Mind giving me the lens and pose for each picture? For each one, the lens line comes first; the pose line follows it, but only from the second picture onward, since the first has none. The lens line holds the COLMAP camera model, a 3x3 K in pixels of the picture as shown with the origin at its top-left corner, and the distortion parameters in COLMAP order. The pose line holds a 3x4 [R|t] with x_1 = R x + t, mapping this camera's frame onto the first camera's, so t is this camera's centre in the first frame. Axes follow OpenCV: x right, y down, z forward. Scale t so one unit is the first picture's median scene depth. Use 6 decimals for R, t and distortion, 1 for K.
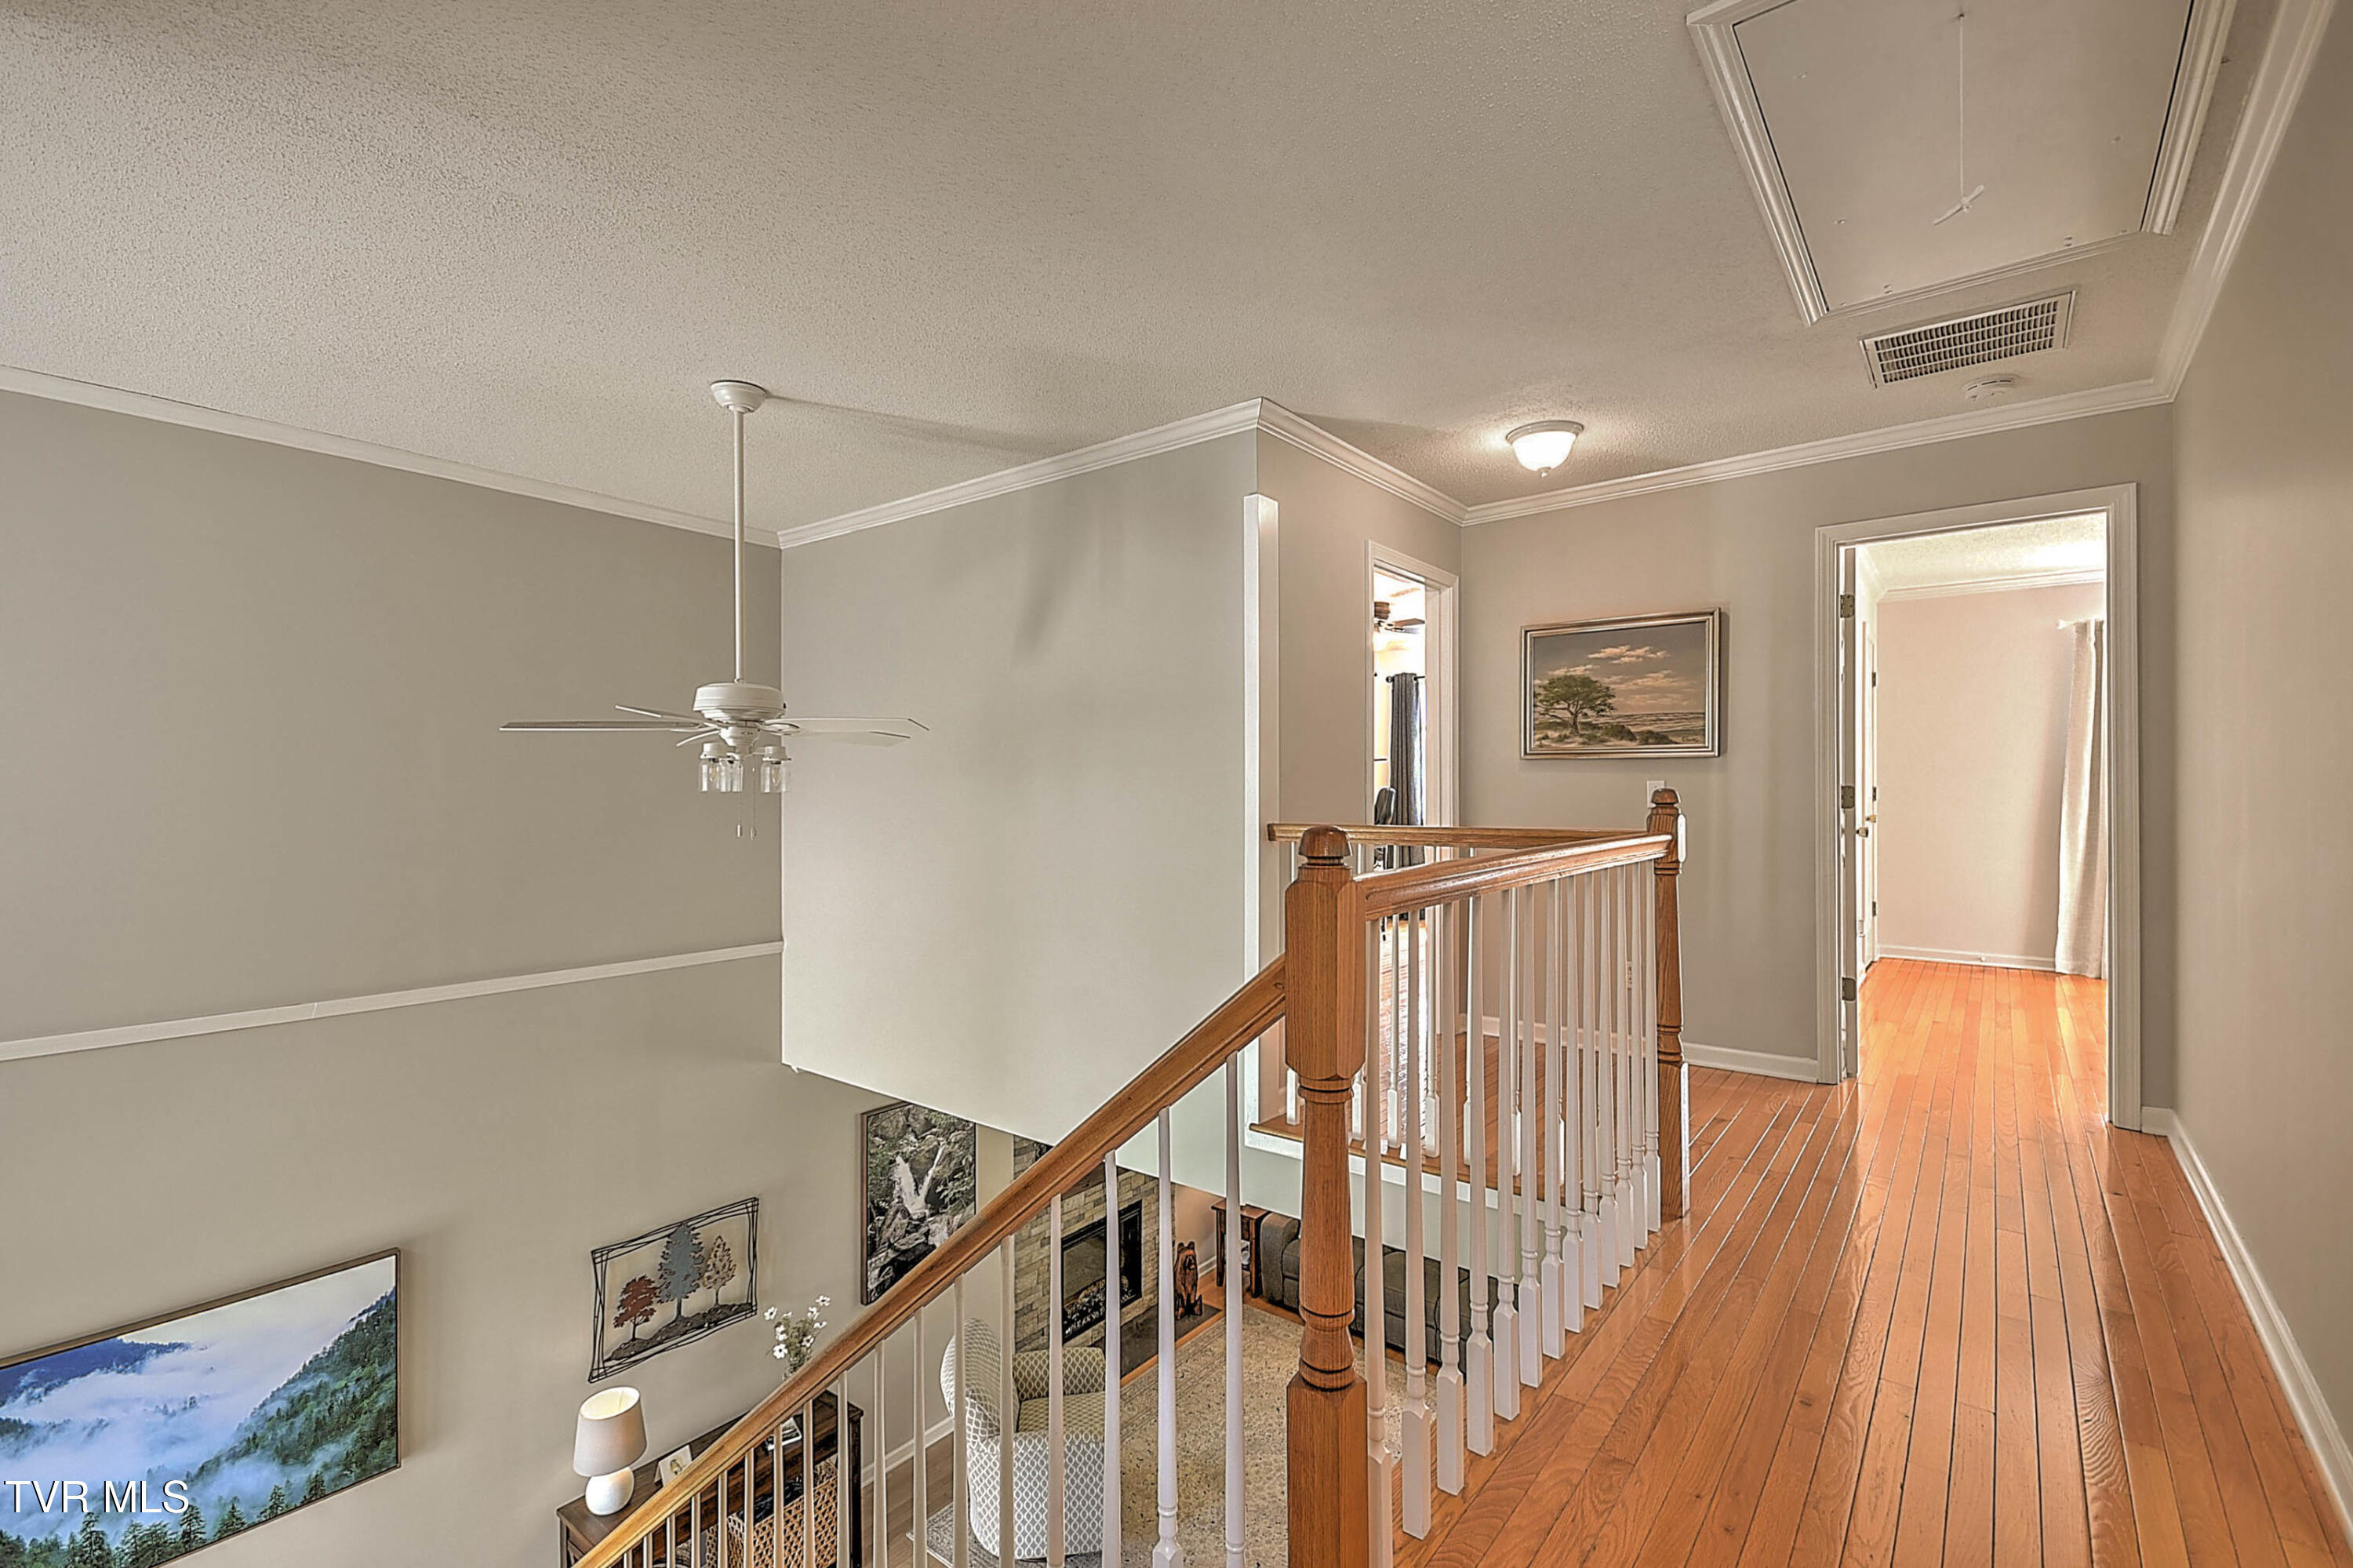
lens RADIAL K [[1034.1, 0, 1165.5], [0, 1034.1, 780.9], [0, 0, 1]] dist [0.012303, -0.016486]
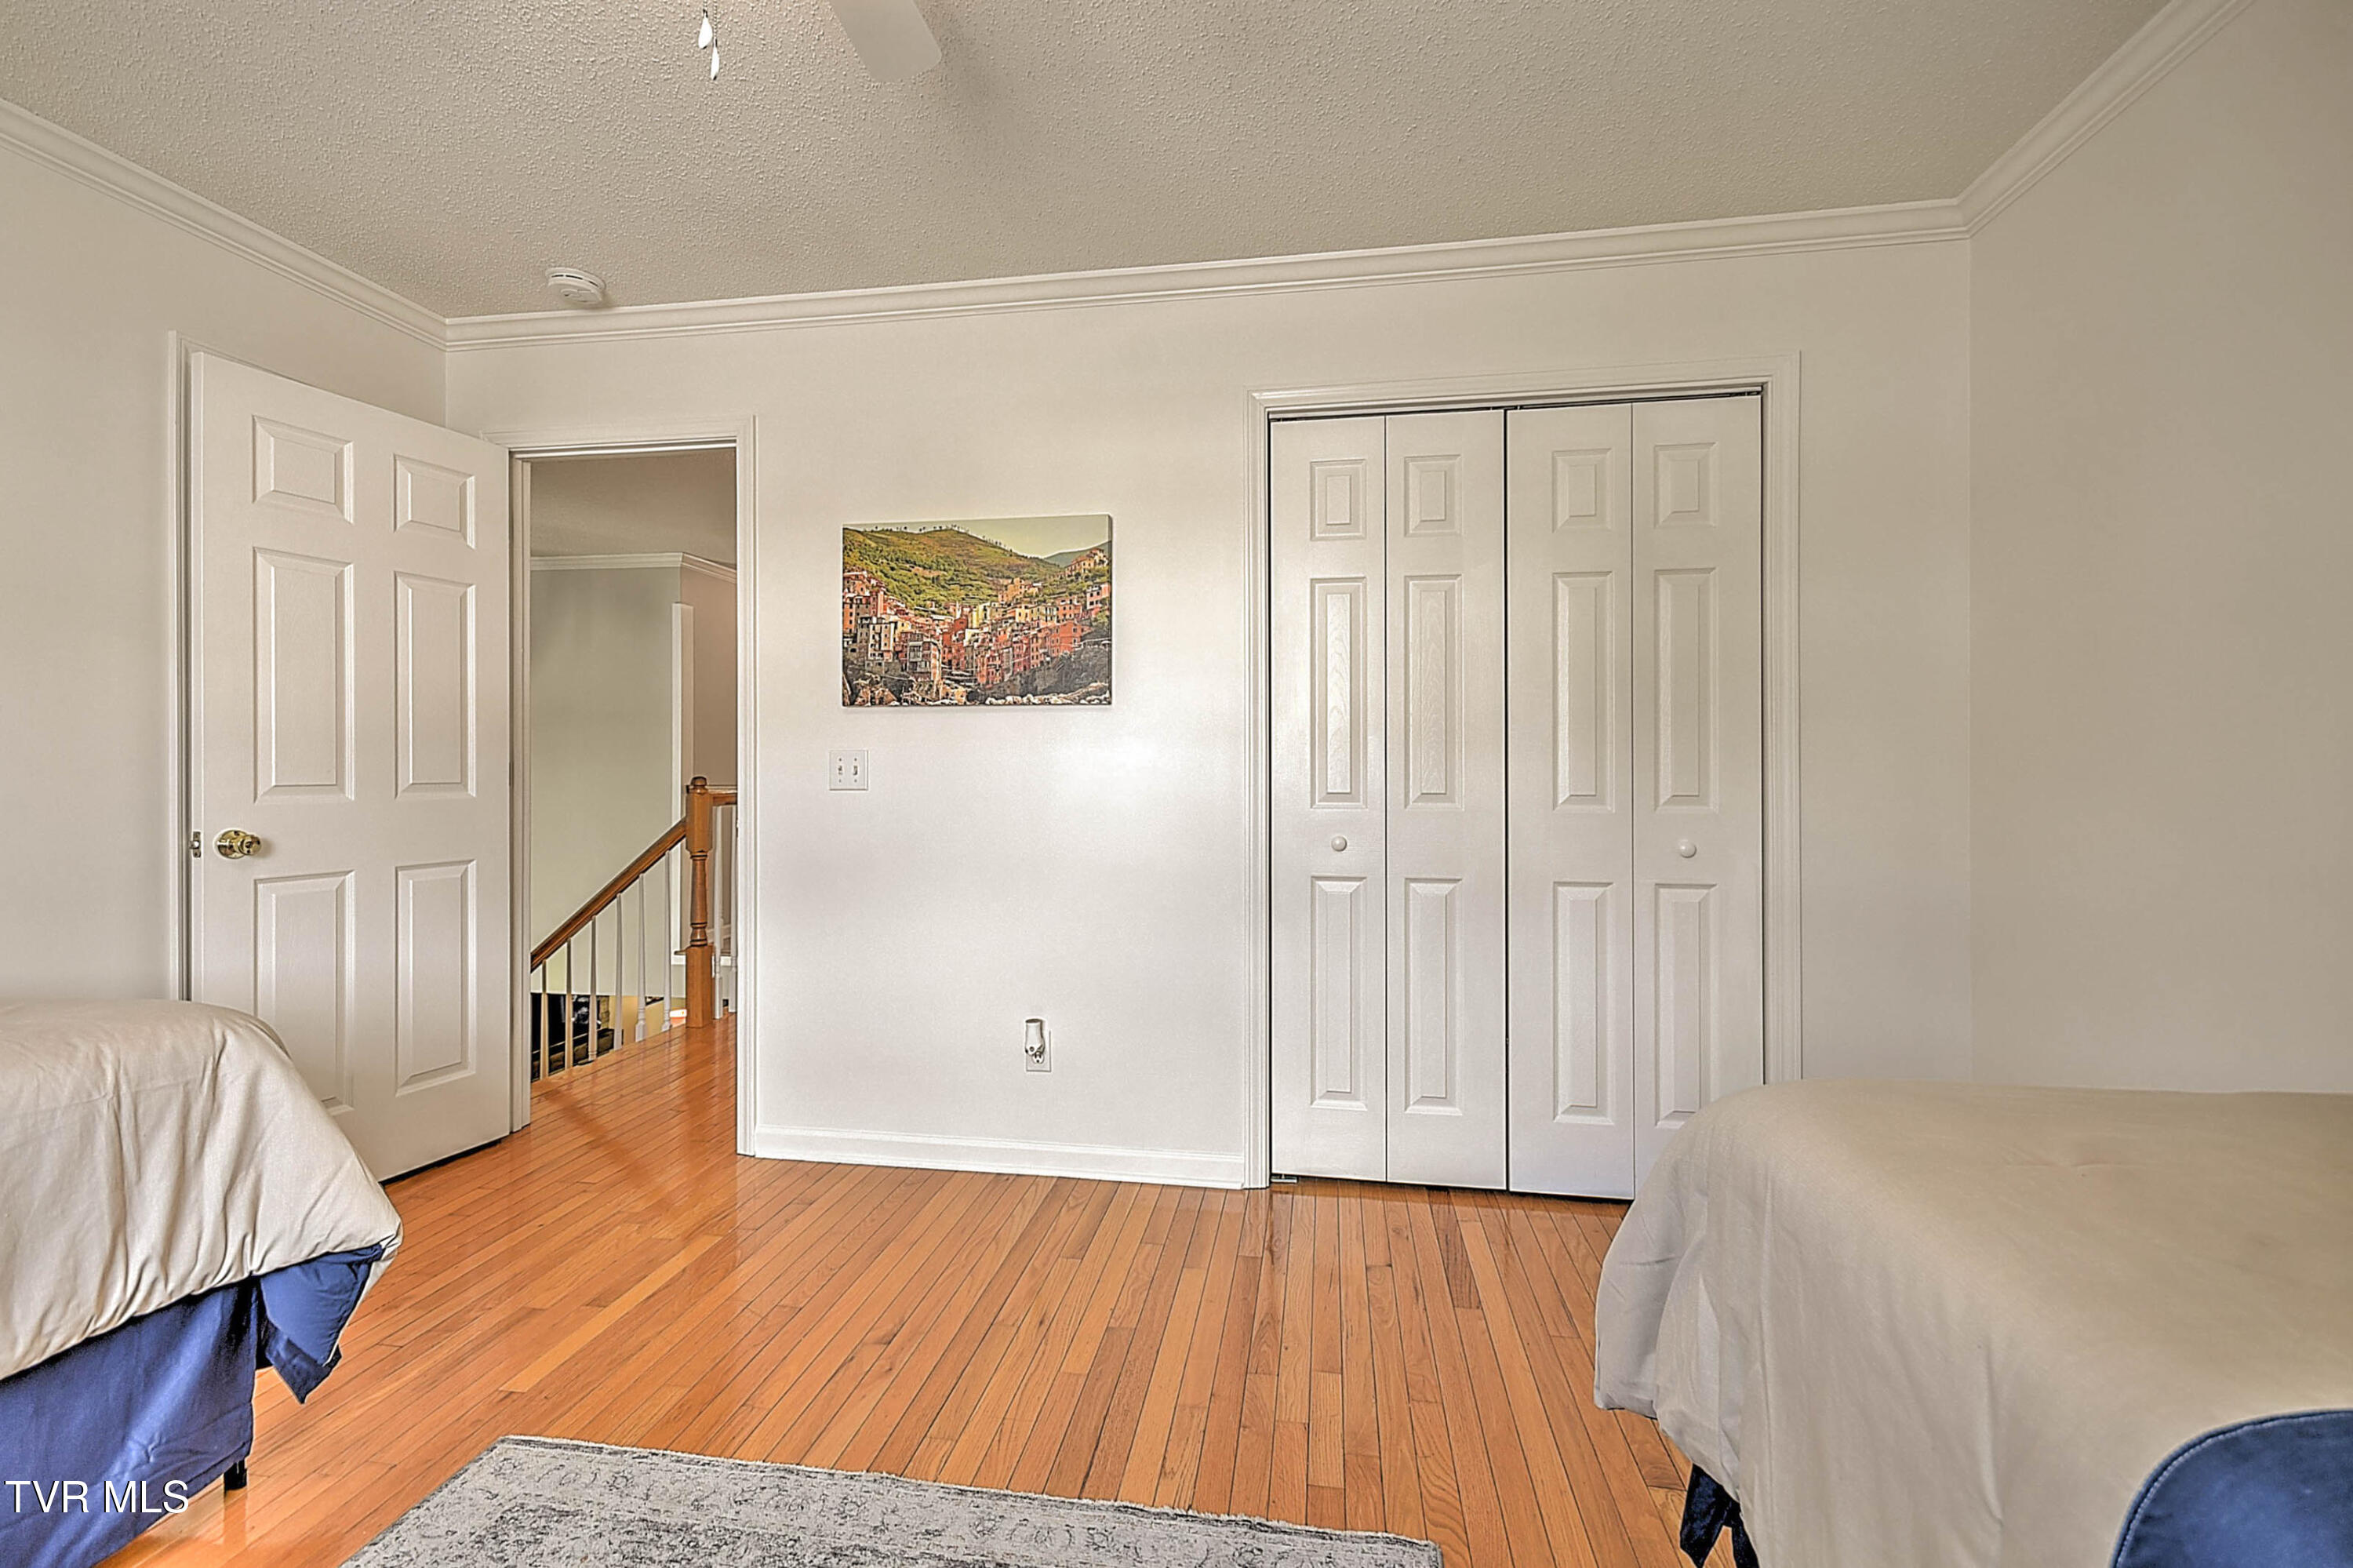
lens RADIAL K [[1029.1, 0, 1163.7], [0, 1029.1, 779.6], [0, 0, 1]] dist [0.010222, -0.001006]
pose [[0.867326, 0.005529, 0.497709, -0.169595], [-0.009188, 0.999946, 0.004903, 0.027621], [-0.497655, -0.008826, 0.867330, -2.218866]]
